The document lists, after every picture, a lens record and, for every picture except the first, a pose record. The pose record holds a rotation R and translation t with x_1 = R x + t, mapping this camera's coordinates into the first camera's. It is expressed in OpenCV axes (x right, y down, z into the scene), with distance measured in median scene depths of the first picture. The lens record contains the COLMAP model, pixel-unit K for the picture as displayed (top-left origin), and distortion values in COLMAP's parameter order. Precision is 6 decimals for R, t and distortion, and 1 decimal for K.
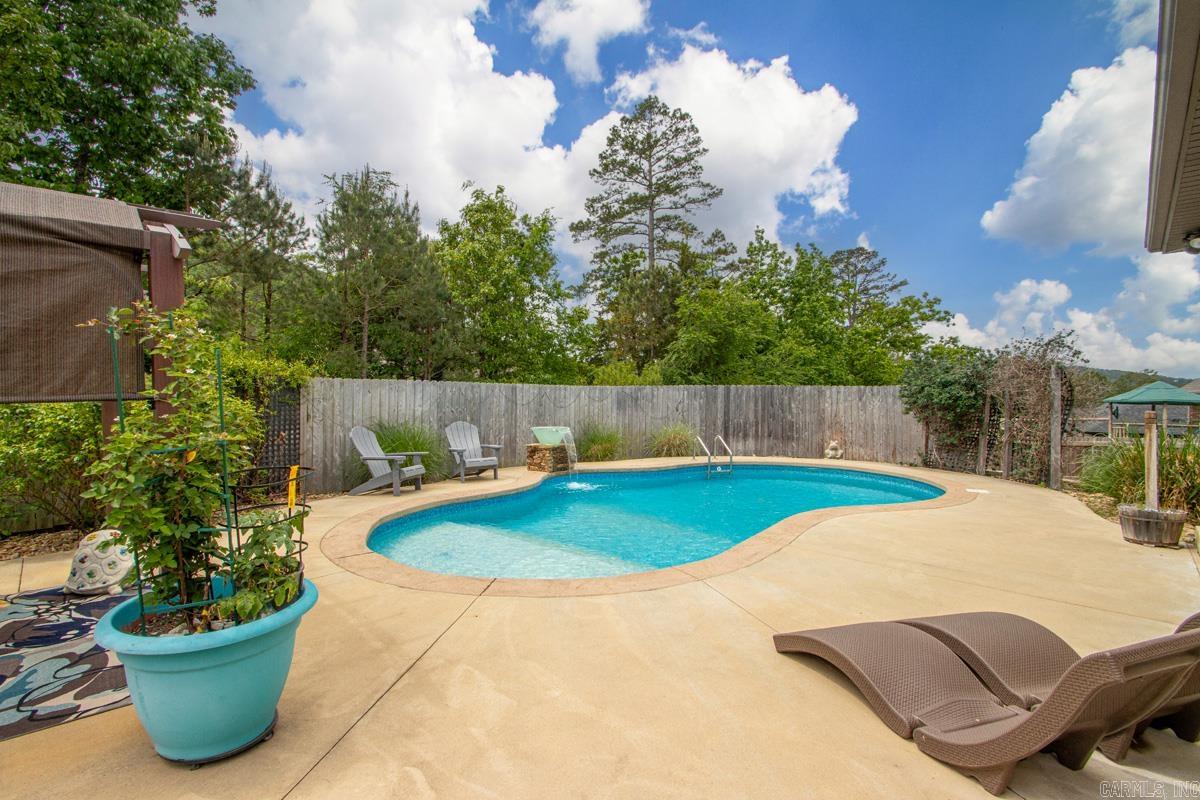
lens RADIAL K [[563.7, 0, 591.3], [0, 563.7, 397.8], [0, 0, 1]] dist [0.003502, 0.000283]
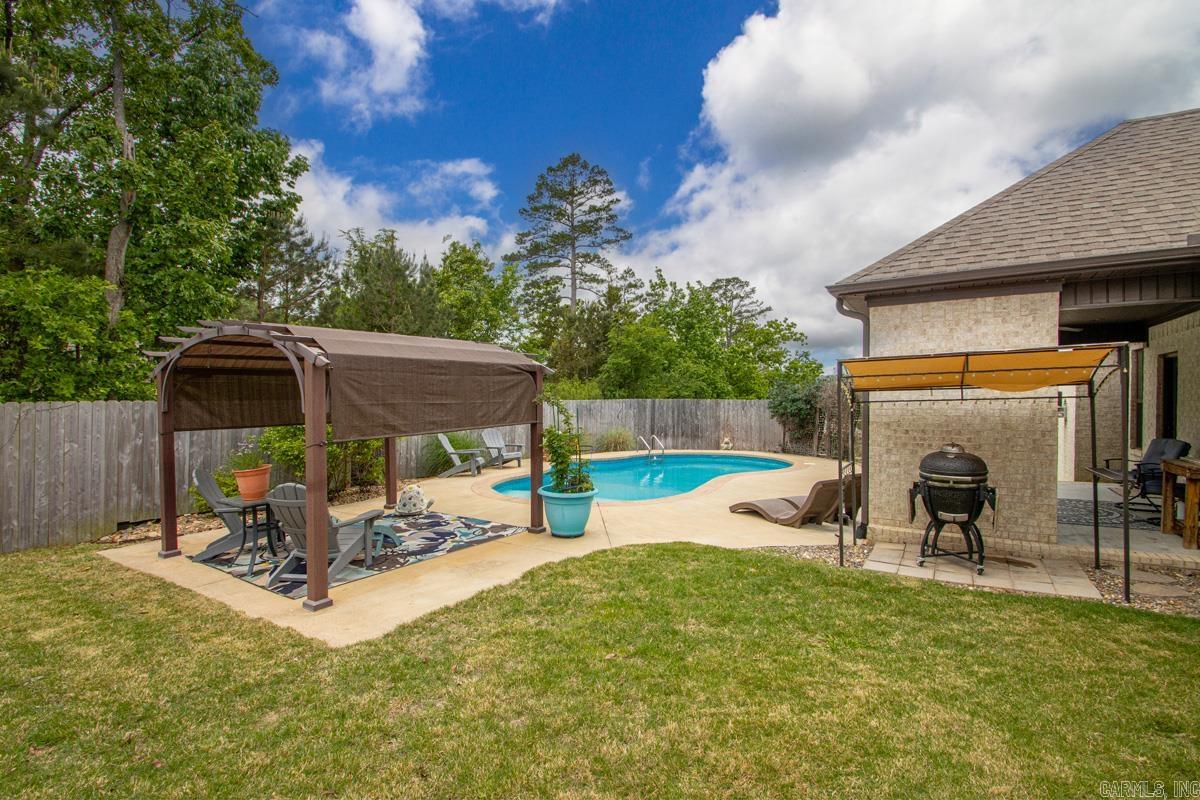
lens RADIAL K [[571.1, 0, 594.8], [0, 571.1, 396.9], [0, 0, 1]] dist [0.016070, -0.019232]
pose [[0.978061, -0.003566, 0.208287, -0.189584], [0.005280, 0.999957, -0.007673, -0.017439], [-0.208251, 0.008604, 0.978038, -0.337436]]
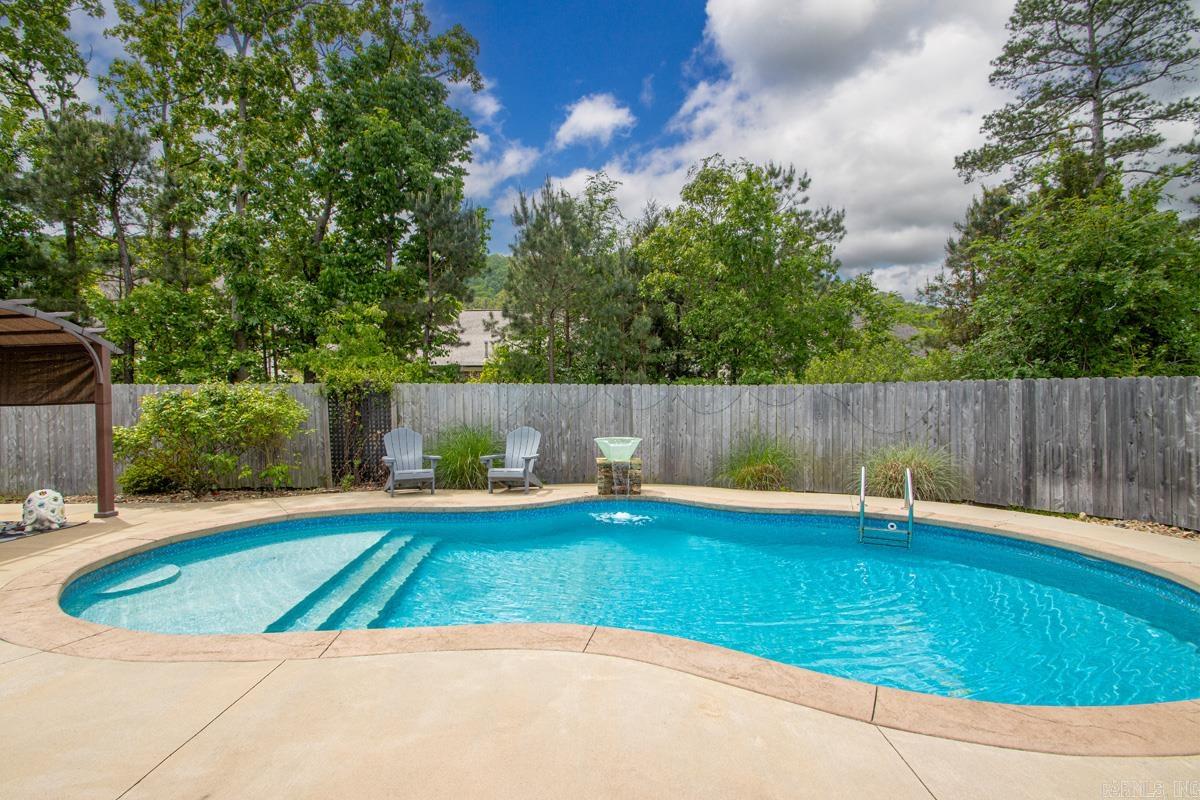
lens RADIAL K [[571.1, 0, 594.8], [0, 571.1, 396.9], [0, 0, 1]] dist [0.016070, -0.019232]
pose [[0.674017, -0.002698, -0.738711, 0.369425], [-0.000452, 0.999992, -0.004065, -0.002395], [0.738715, 0.003073, 0.674011, 0.314711]]
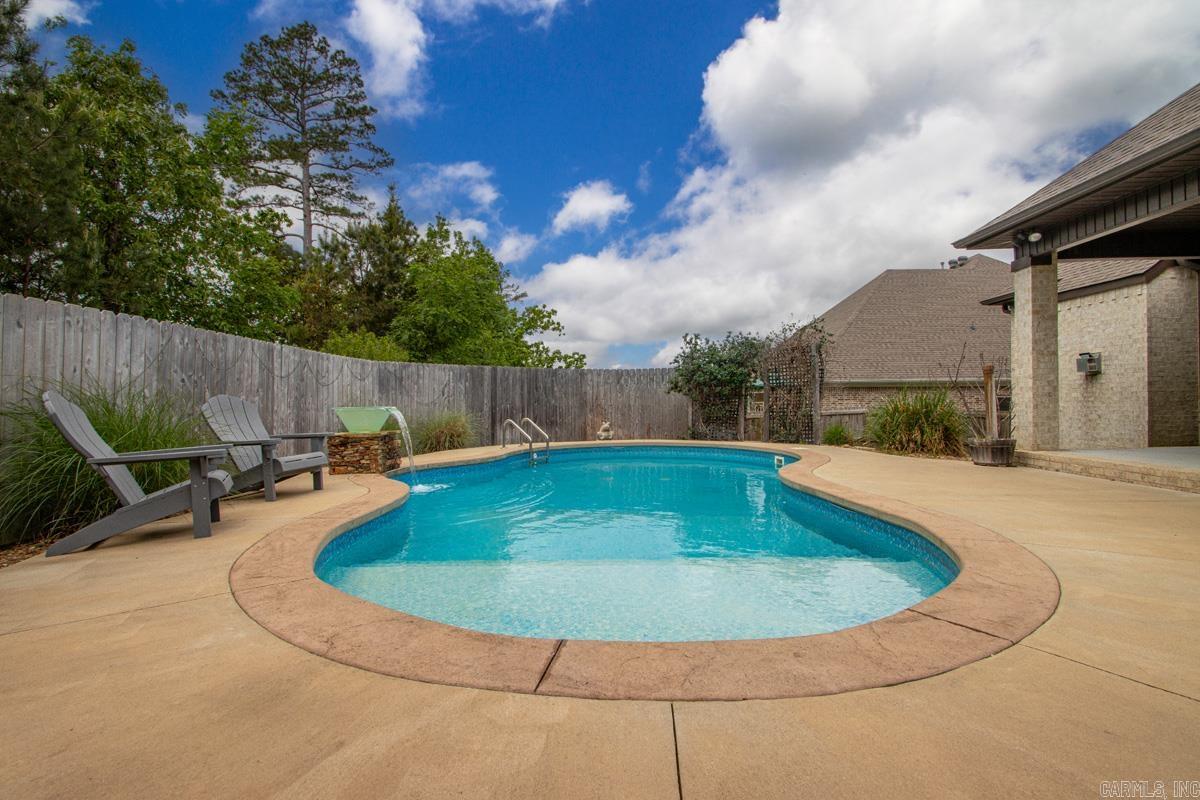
lens RADIAL K [[555.3, 0, 580.6], [0, 555.3, 412.9], [0, 0, 1]] dist [0.003954, -0.016661]
pose [[0.762284, -0.023009, 0.646834, -0.220294], [0.016229, 0.999733, 0.016436, 0.038991], [-0.647040, -0.002031, 0.762454, 0.250050]]
